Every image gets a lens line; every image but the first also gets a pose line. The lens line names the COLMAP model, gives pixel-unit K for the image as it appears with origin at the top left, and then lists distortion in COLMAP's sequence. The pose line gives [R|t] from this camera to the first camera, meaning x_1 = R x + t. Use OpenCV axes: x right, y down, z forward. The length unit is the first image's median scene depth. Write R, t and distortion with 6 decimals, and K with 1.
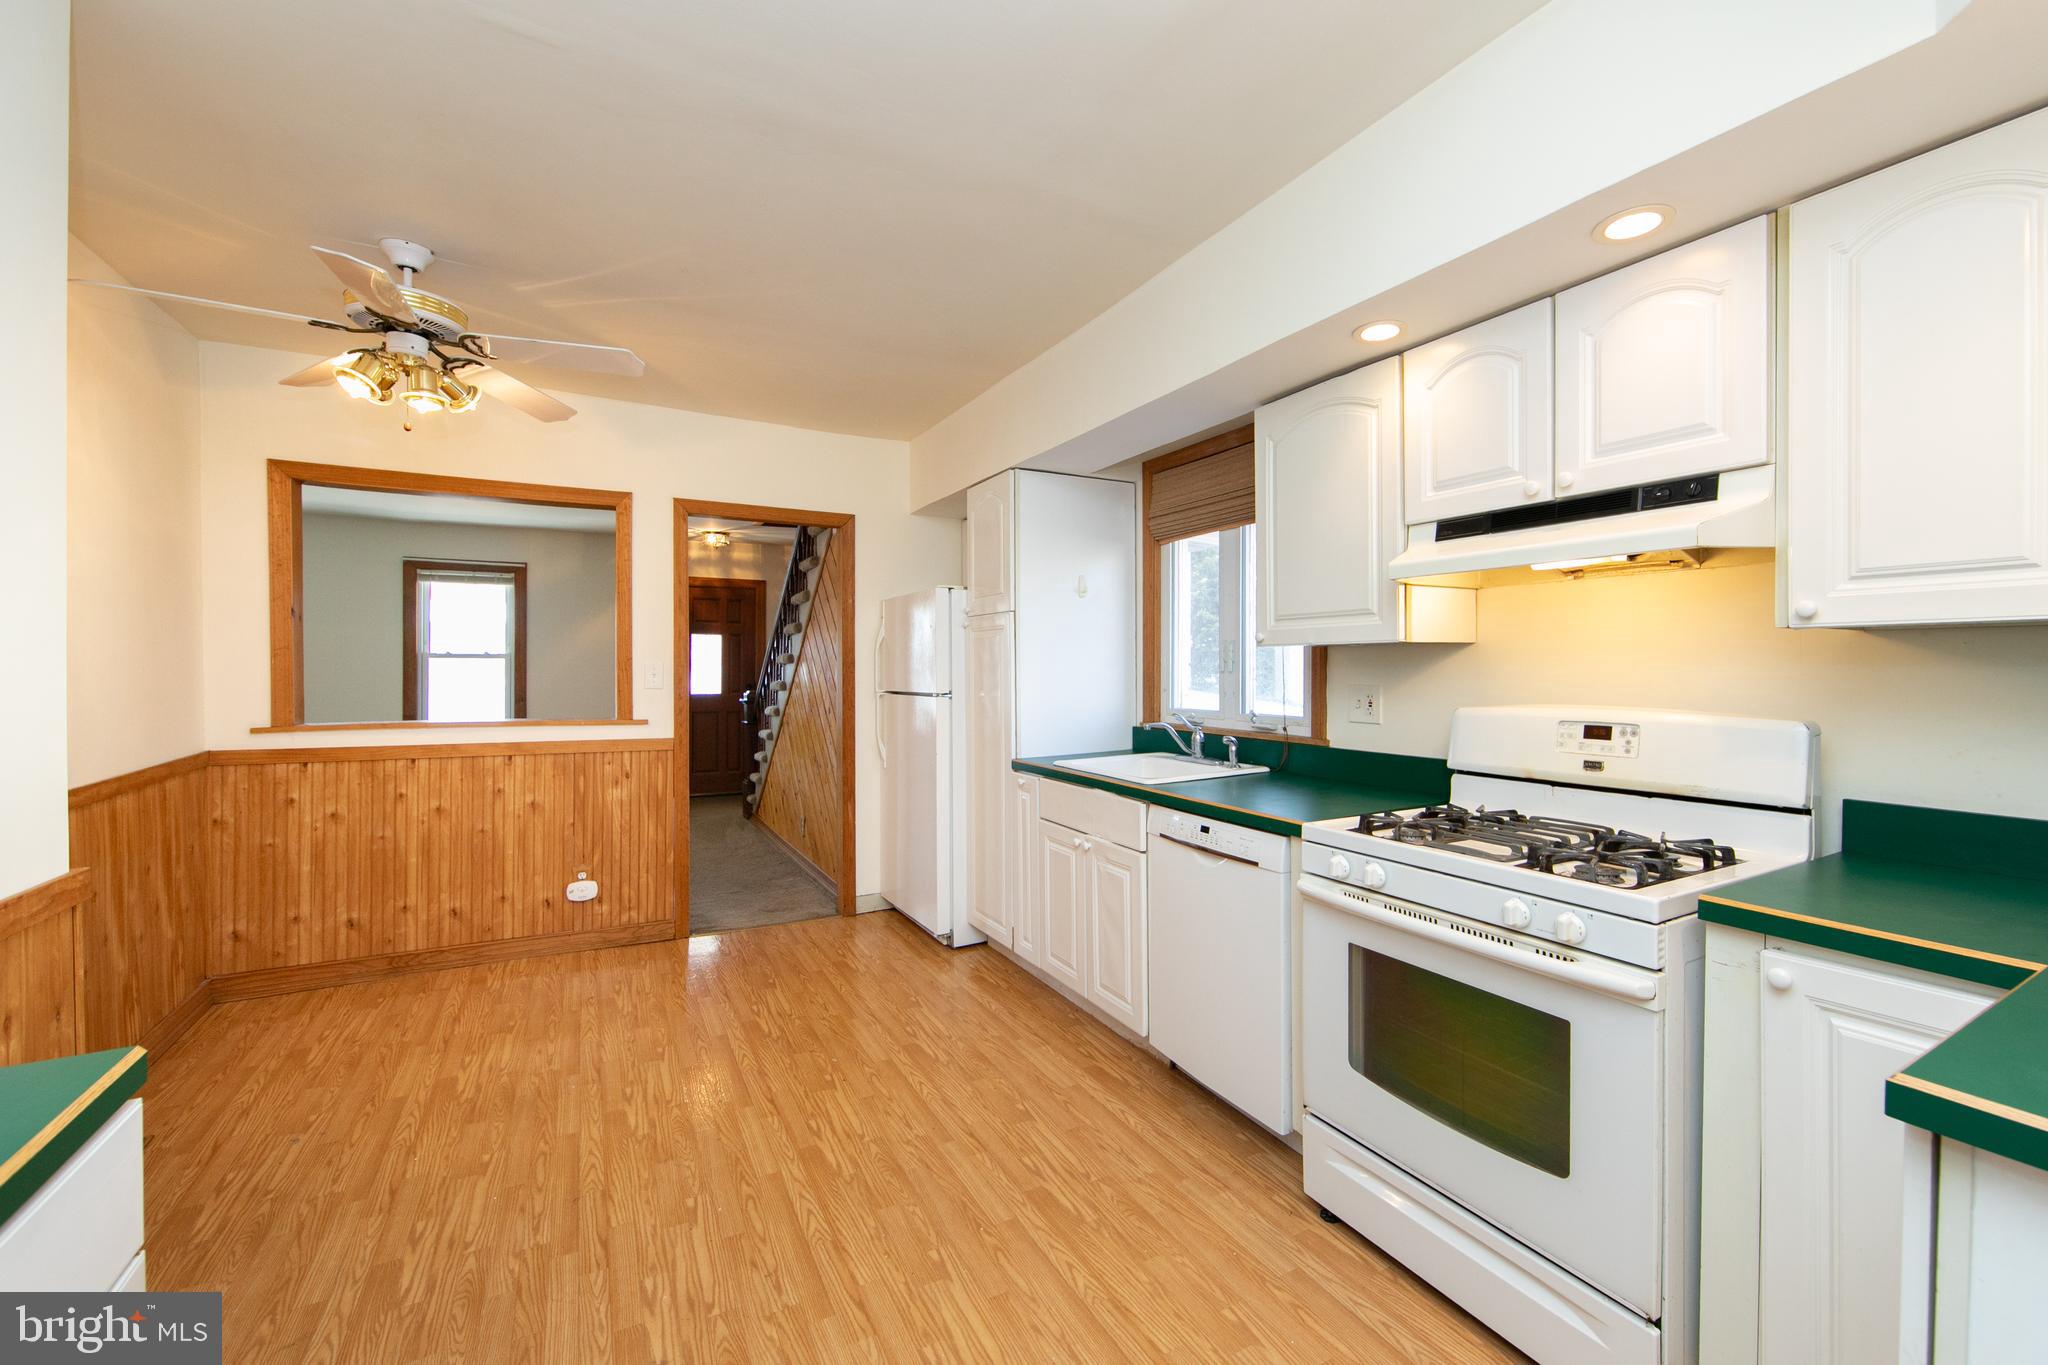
lens RADIAL K [[828.9, 0, 1031.4], [0, 828.9, 680.5], [0, 0, 1]] dist [0.000570, 0.000133]
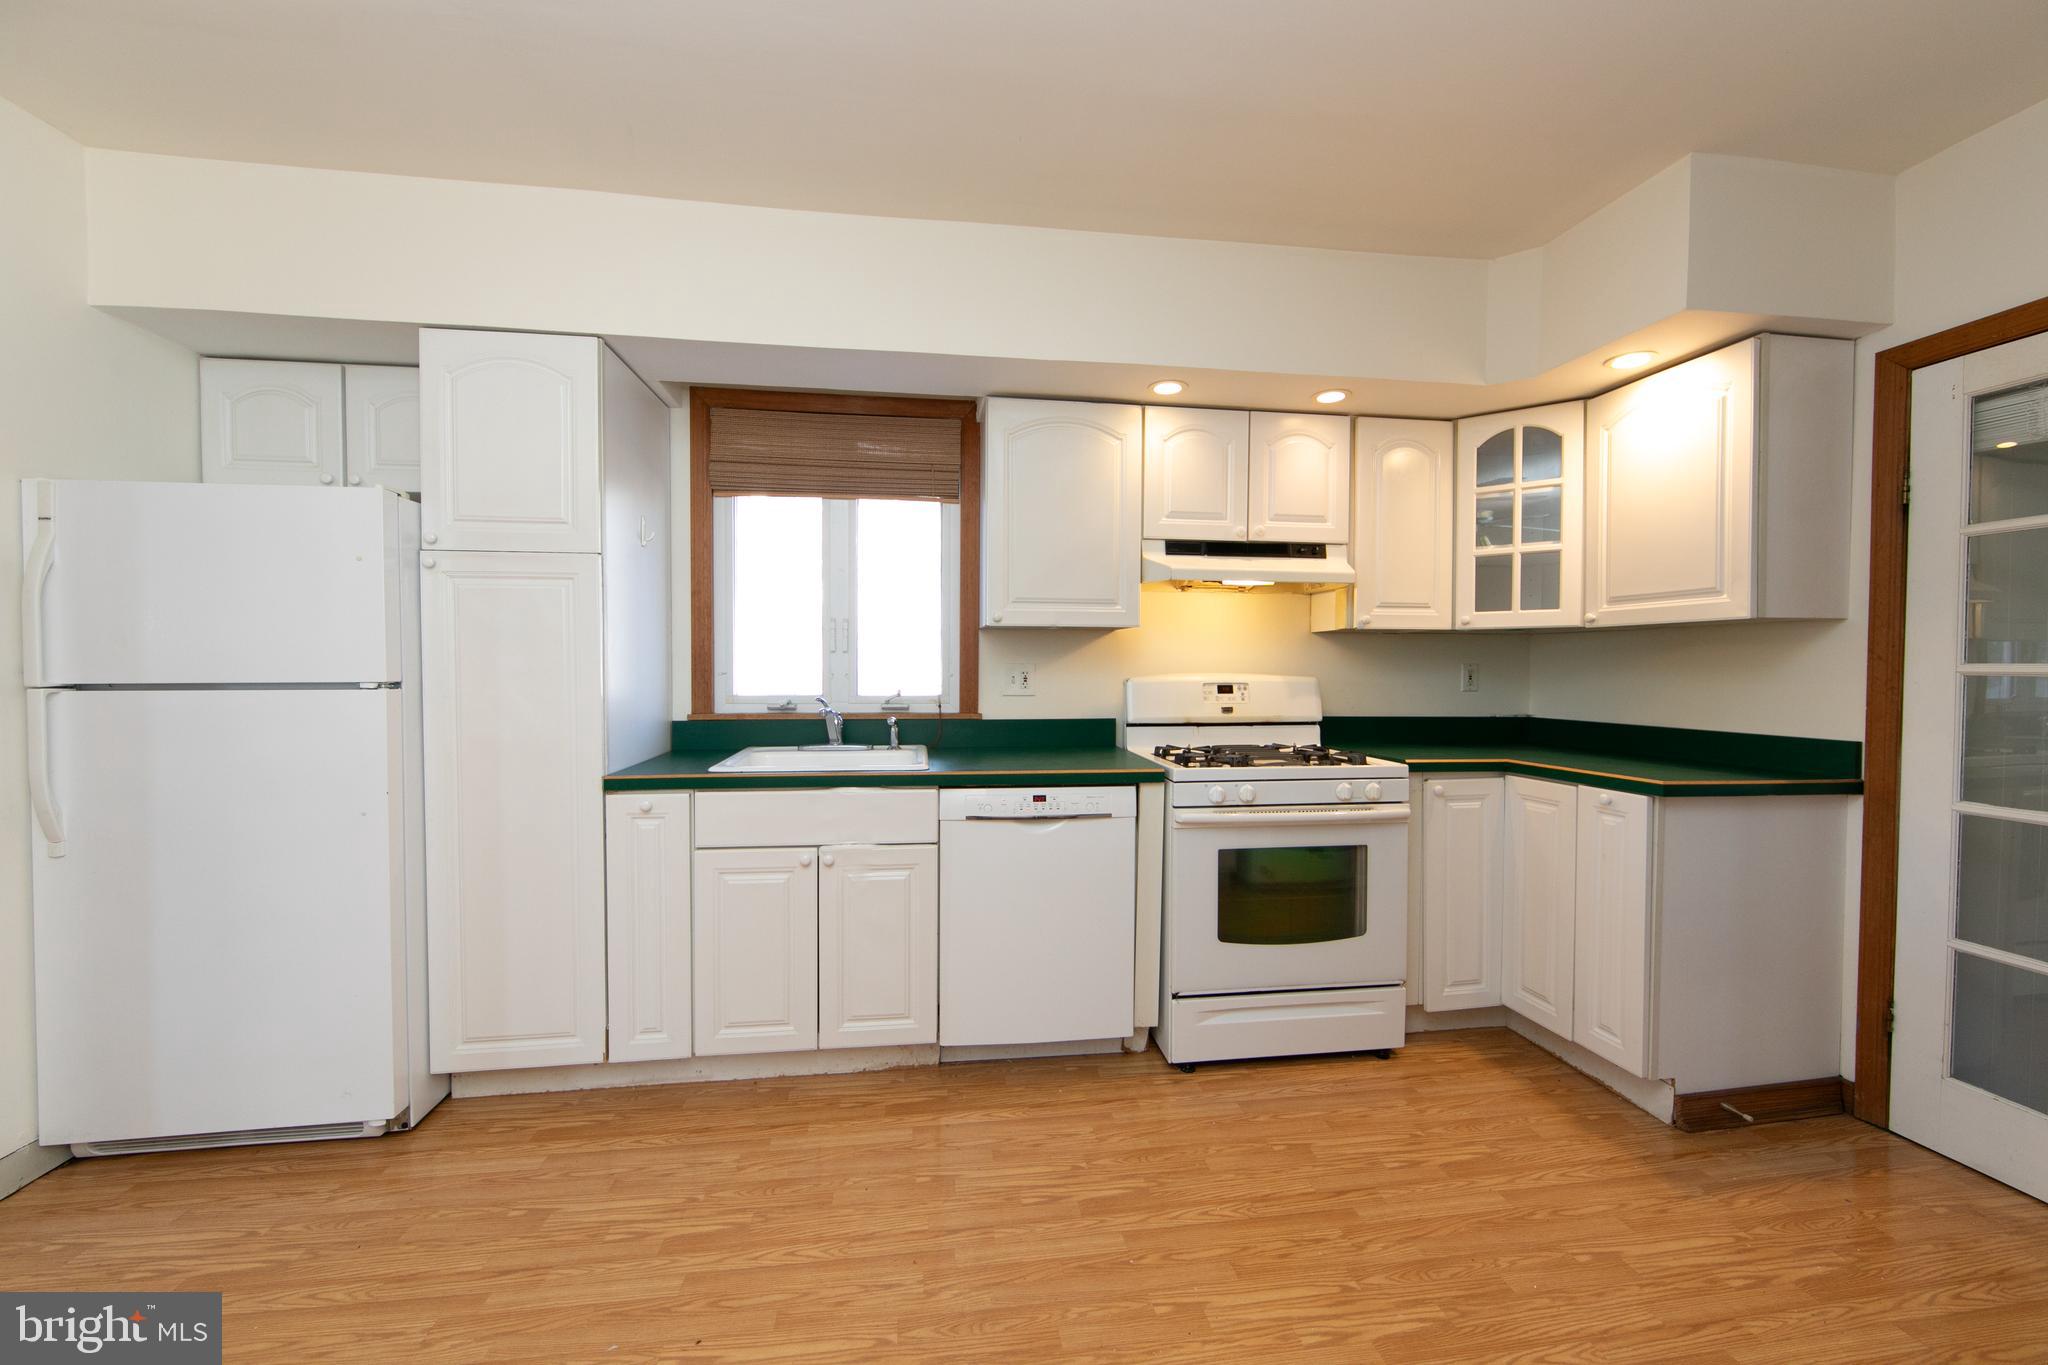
lens RADIAL K [[790.2, 0, 1023.4], [0, 790.2, 695.7], [0, 0, 1]] dist [-0.037753, 0.000040]
pose [[0.349987, -0.048209, 0.935513, -0.720968], [0.011141, 0.998818, 0.047303, -0.001087], [-0.936688, -0.006133, 0.350110, 0.683561]]
